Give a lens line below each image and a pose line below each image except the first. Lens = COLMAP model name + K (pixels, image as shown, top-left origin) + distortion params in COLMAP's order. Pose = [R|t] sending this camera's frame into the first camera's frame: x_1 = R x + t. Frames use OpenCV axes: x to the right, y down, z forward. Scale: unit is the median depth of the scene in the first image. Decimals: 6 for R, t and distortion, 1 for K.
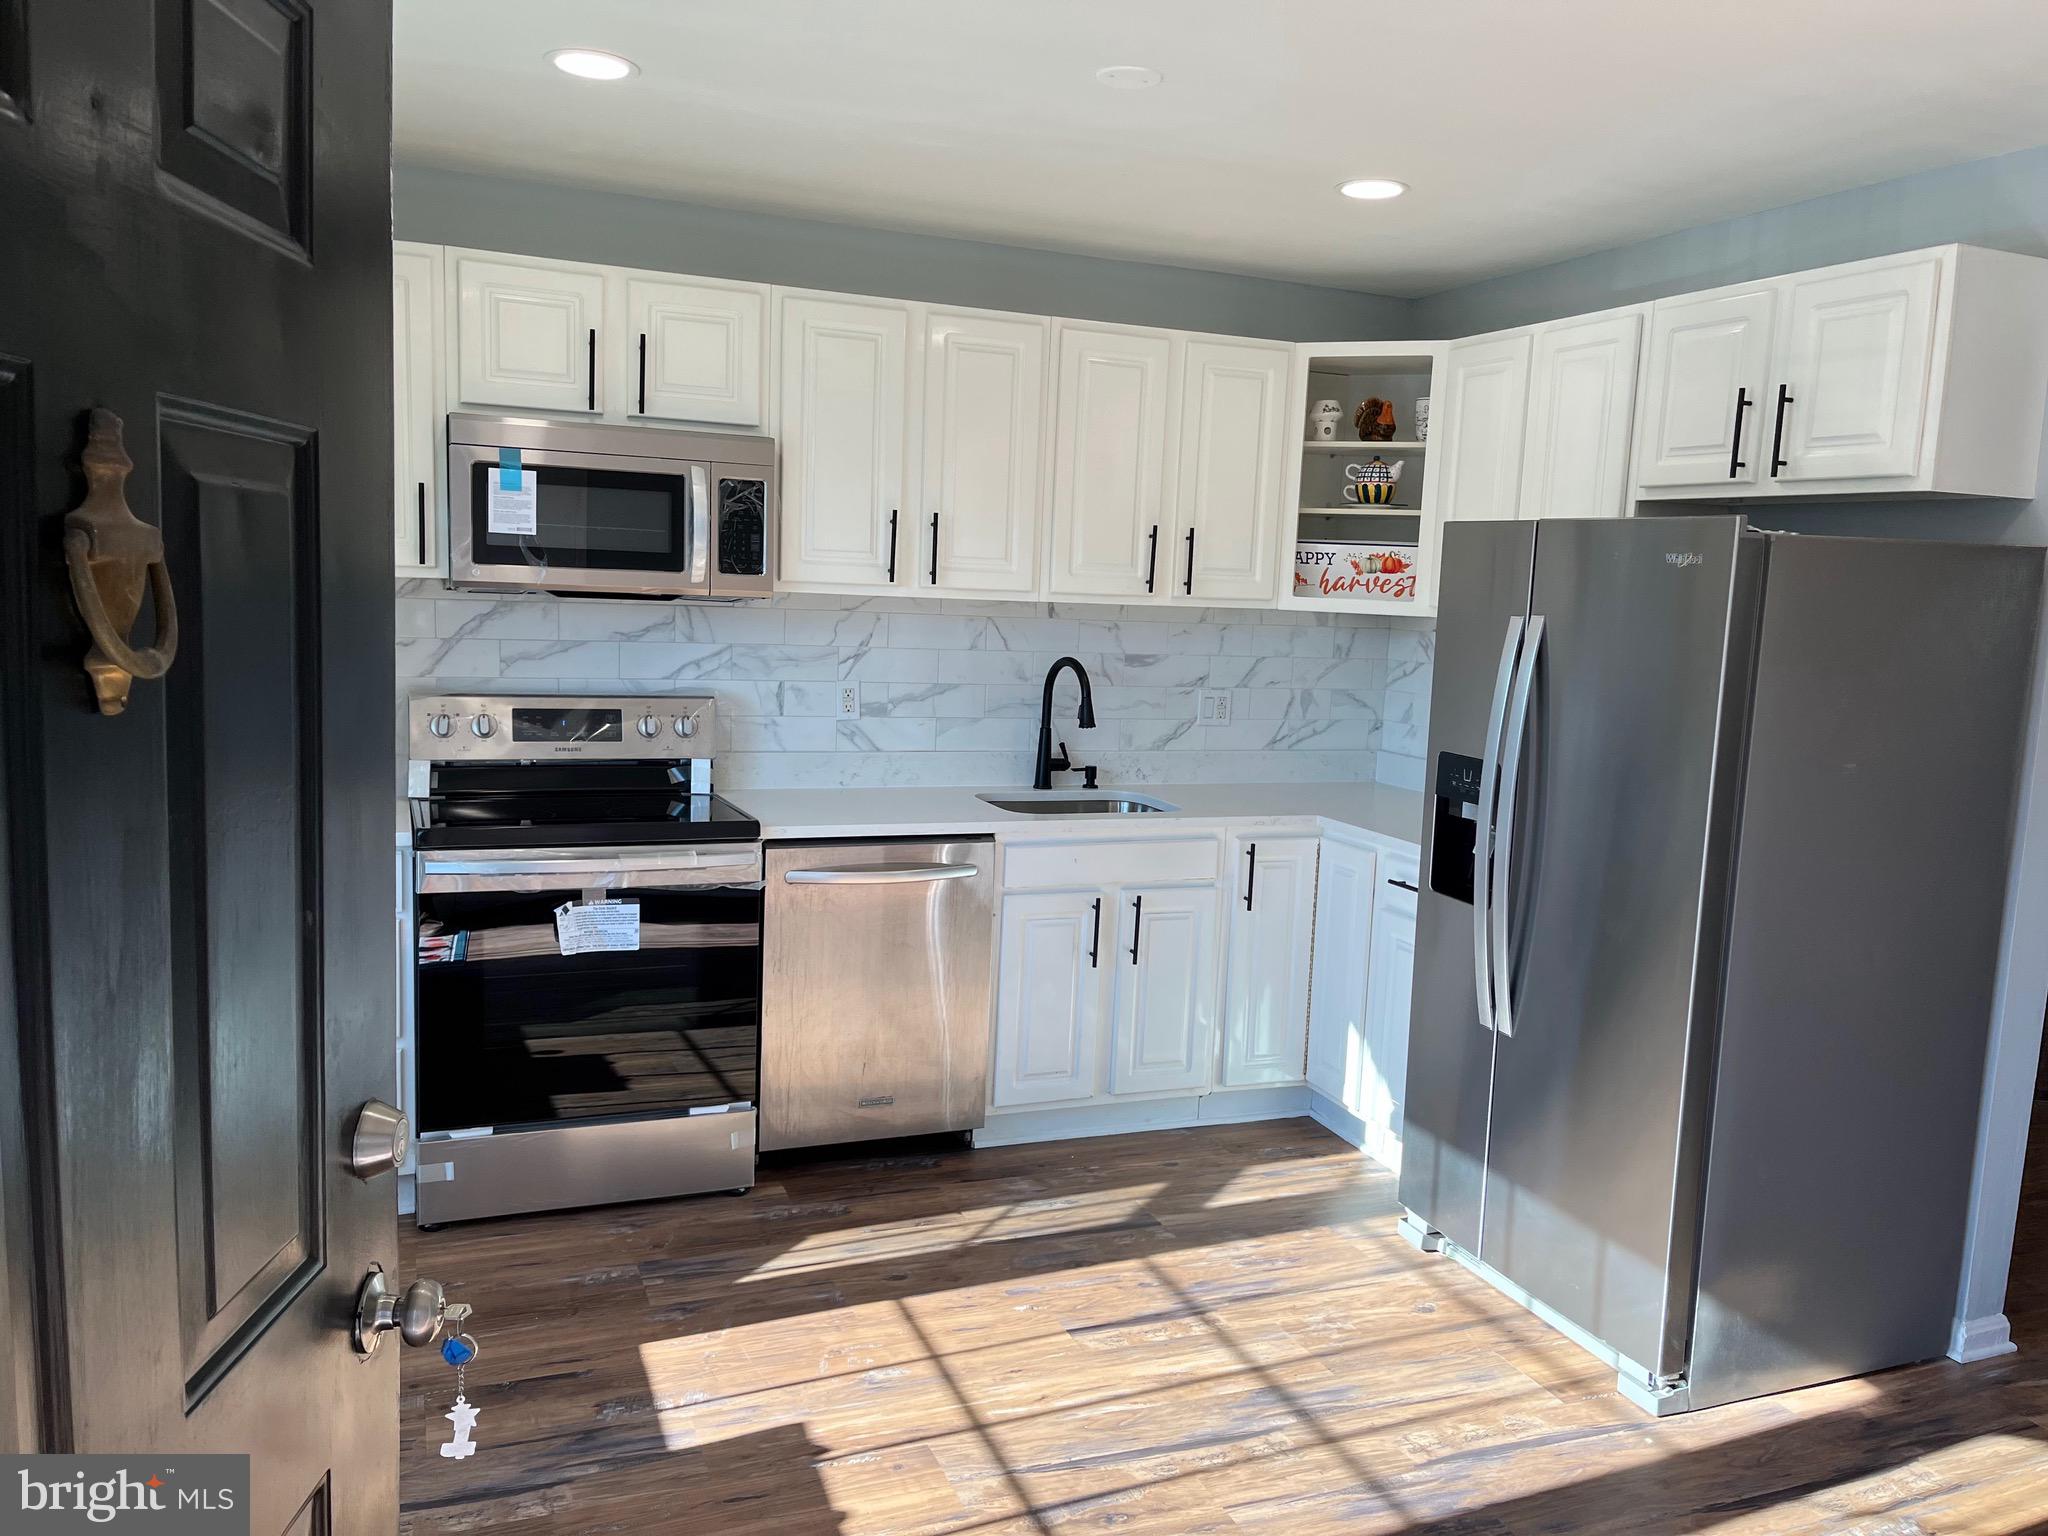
lens RADIAL K [[1558.4, 0, 1024.0], [0, 1558.4, 768.0], [0, 0, 1]] dist [0.102599, -0.135099]
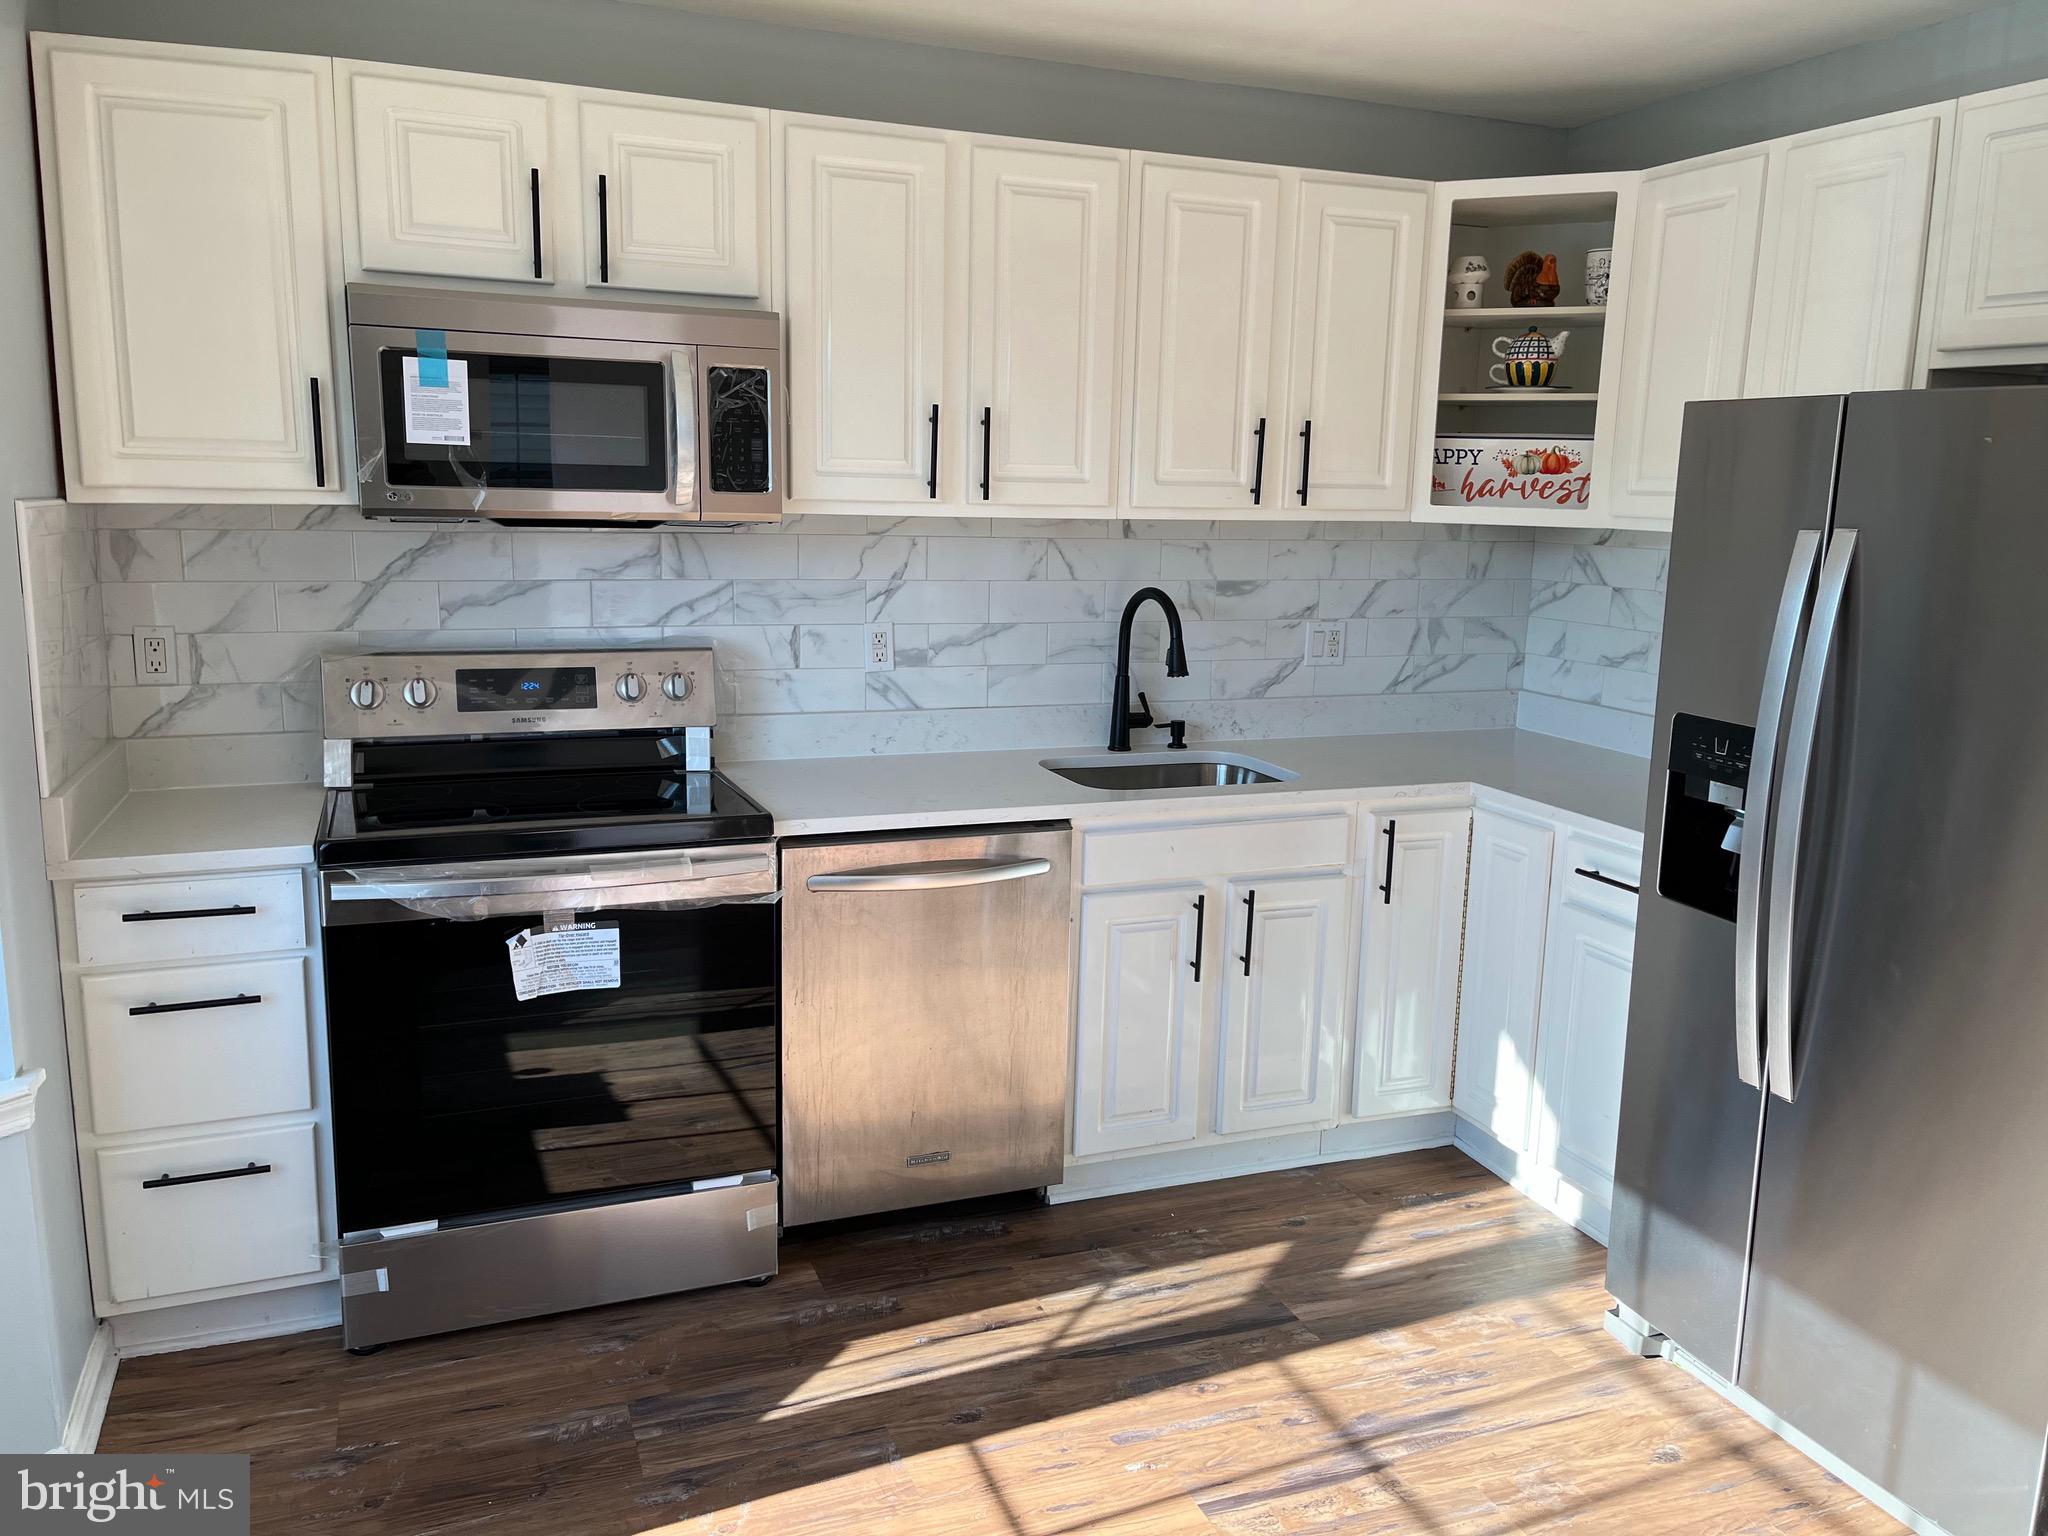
lens RADIAL K [[1544.7, 0, 1022.9], [0, 1544.7, 761.9], [0, 0, 1]] dist [0.068650, -0.078047]
pose [[0.999789, -0.016790, -0.011822, -0.033636], [0.017420, 0.998313, 0.055387, -0.030077], [0.010872, -0.055581, 0.998395, 0.224835]]
